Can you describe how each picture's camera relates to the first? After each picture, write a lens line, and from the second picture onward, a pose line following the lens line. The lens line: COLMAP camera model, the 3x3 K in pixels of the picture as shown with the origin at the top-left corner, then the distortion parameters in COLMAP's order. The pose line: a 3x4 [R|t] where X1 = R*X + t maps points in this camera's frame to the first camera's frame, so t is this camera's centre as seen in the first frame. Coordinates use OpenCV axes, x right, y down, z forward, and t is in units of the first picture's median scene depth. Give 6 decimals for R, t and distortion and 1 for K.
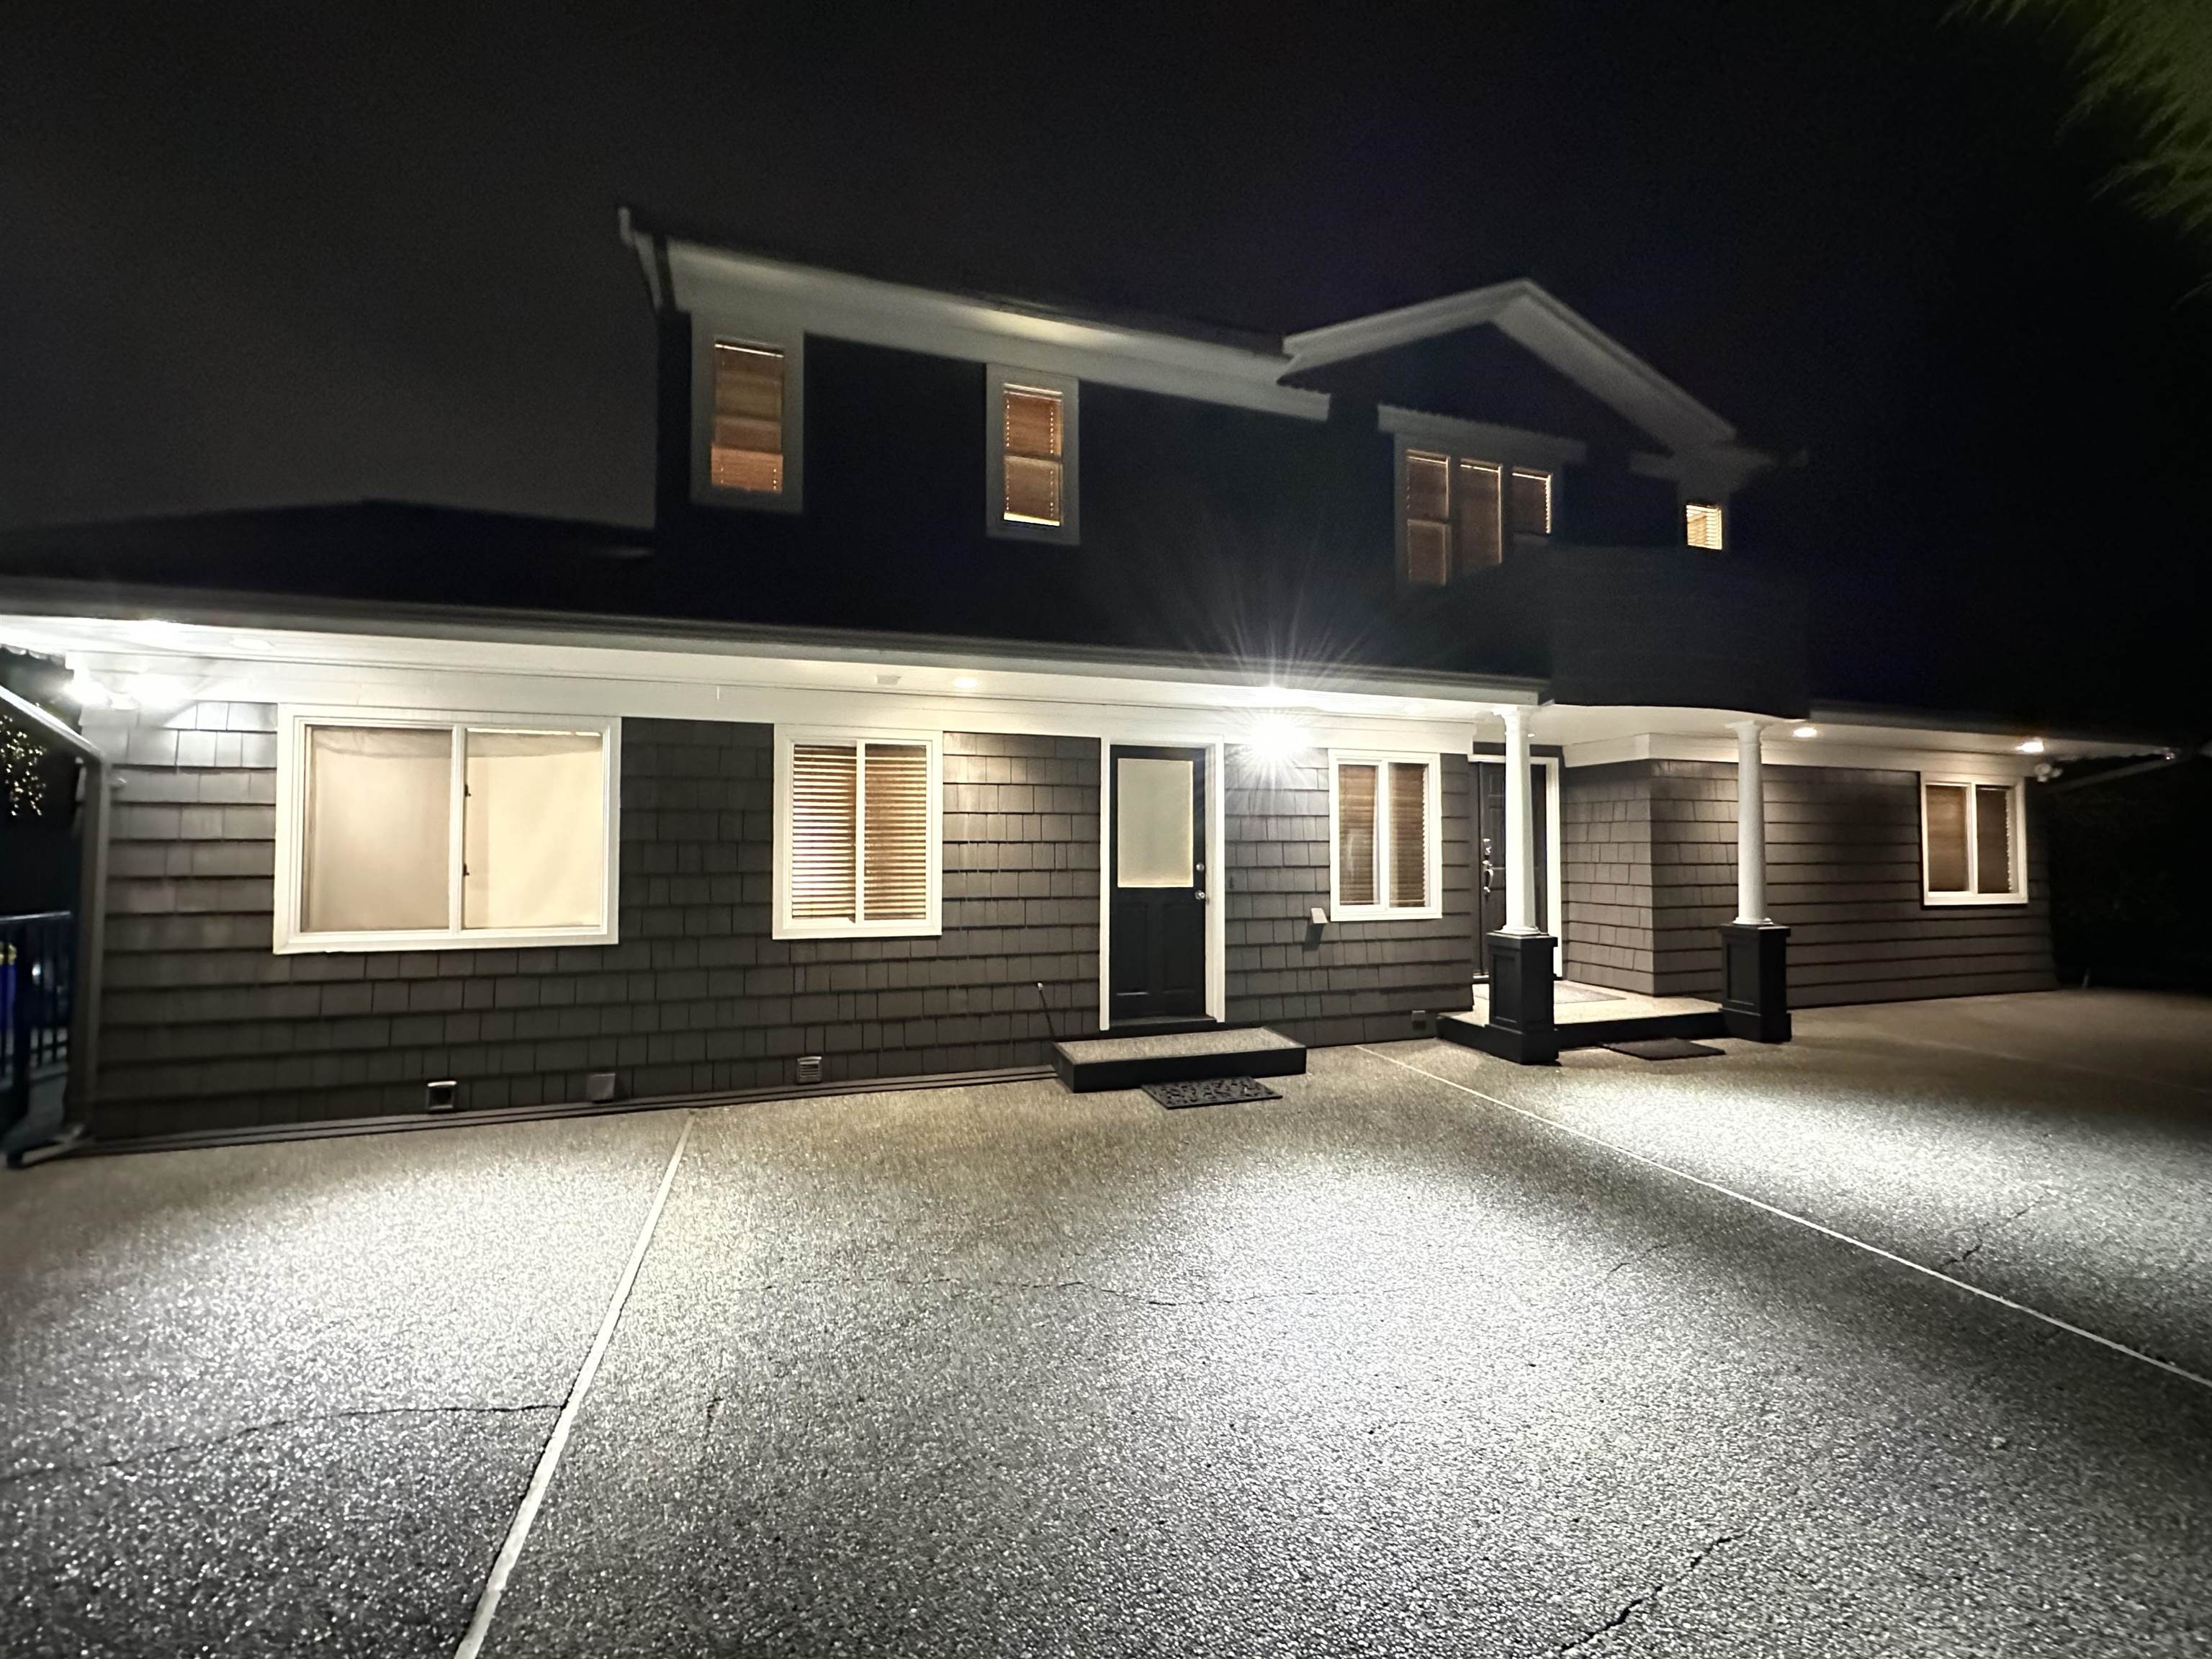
lens RADIAL K [[886.7, 0, 1106.0], [0, 886.7, 829.5], [0, 0, 1]] dist [-0.002345, -0.000183]
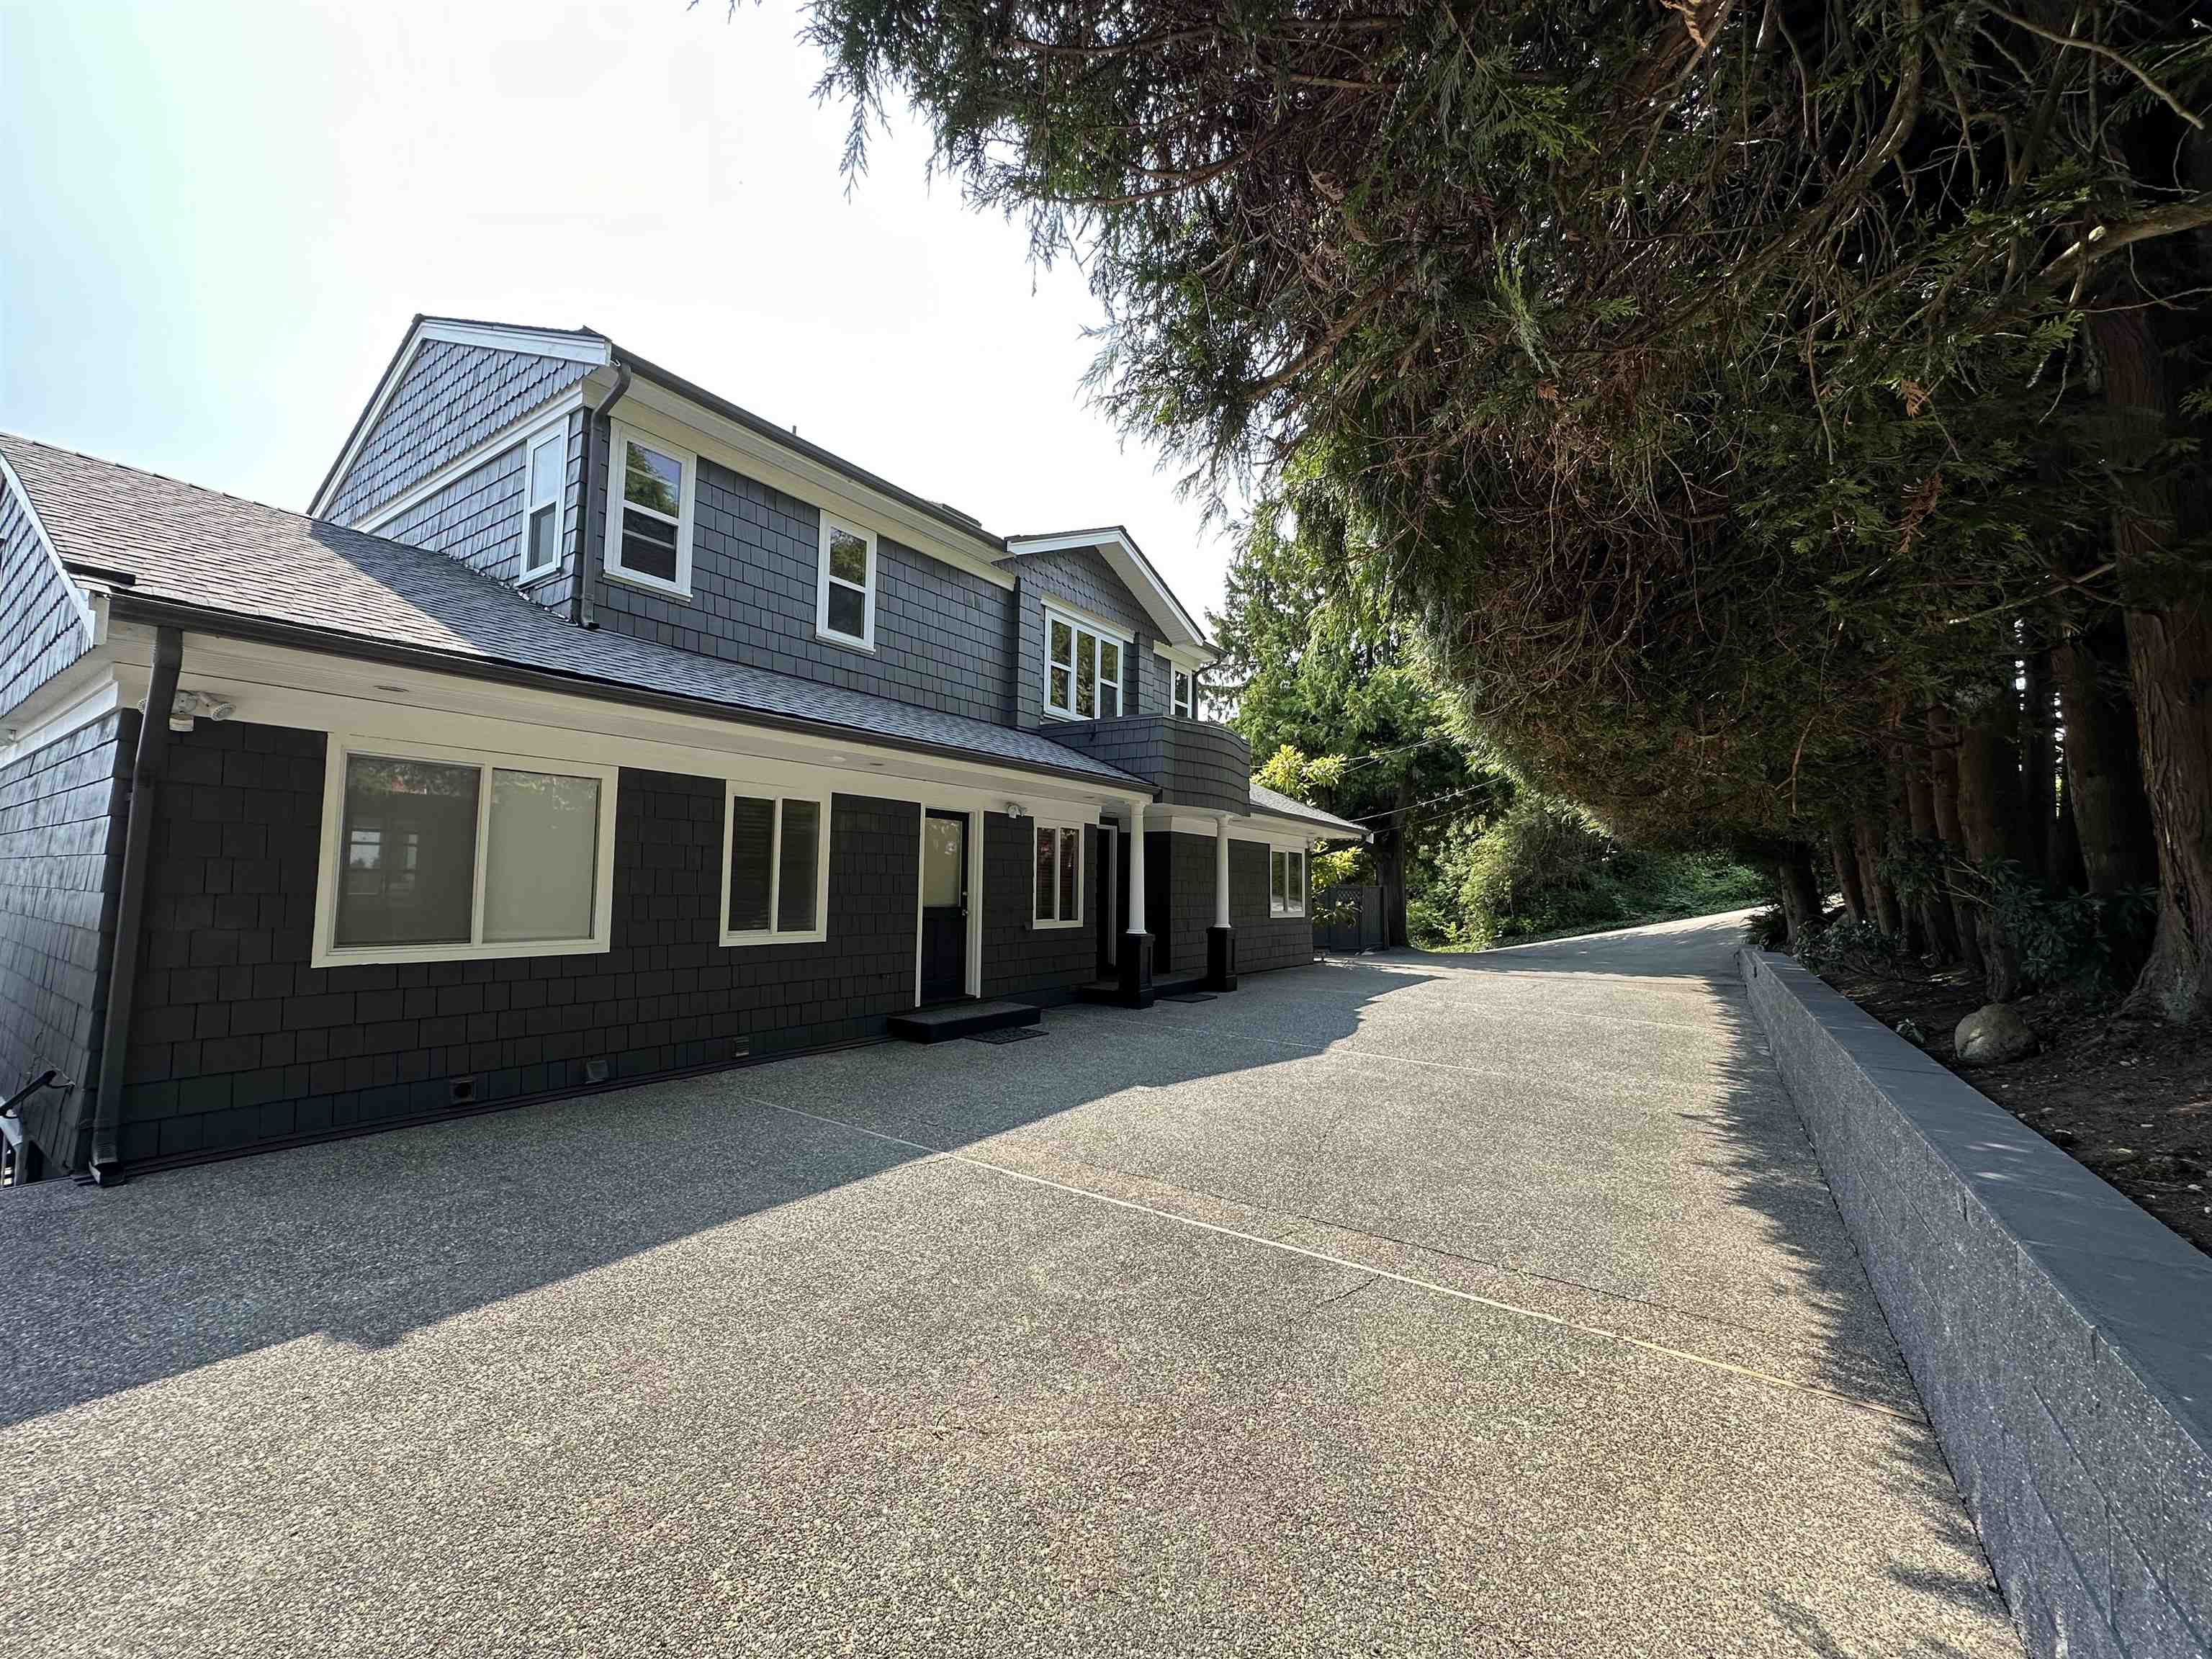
lens RADIAL K [[886.7, 0, 1106.0], [0, 886.7, 829.5], [0, 0, 1]] dist [-0.002345, -0.000183]
pose [[0.793683, 0.047676, 0.606460, -0.621902], [-0.022188, 0.998530, -0.049460, 0.004267], [-0.607927, 0.025799, 0.793574, -0.320436]]
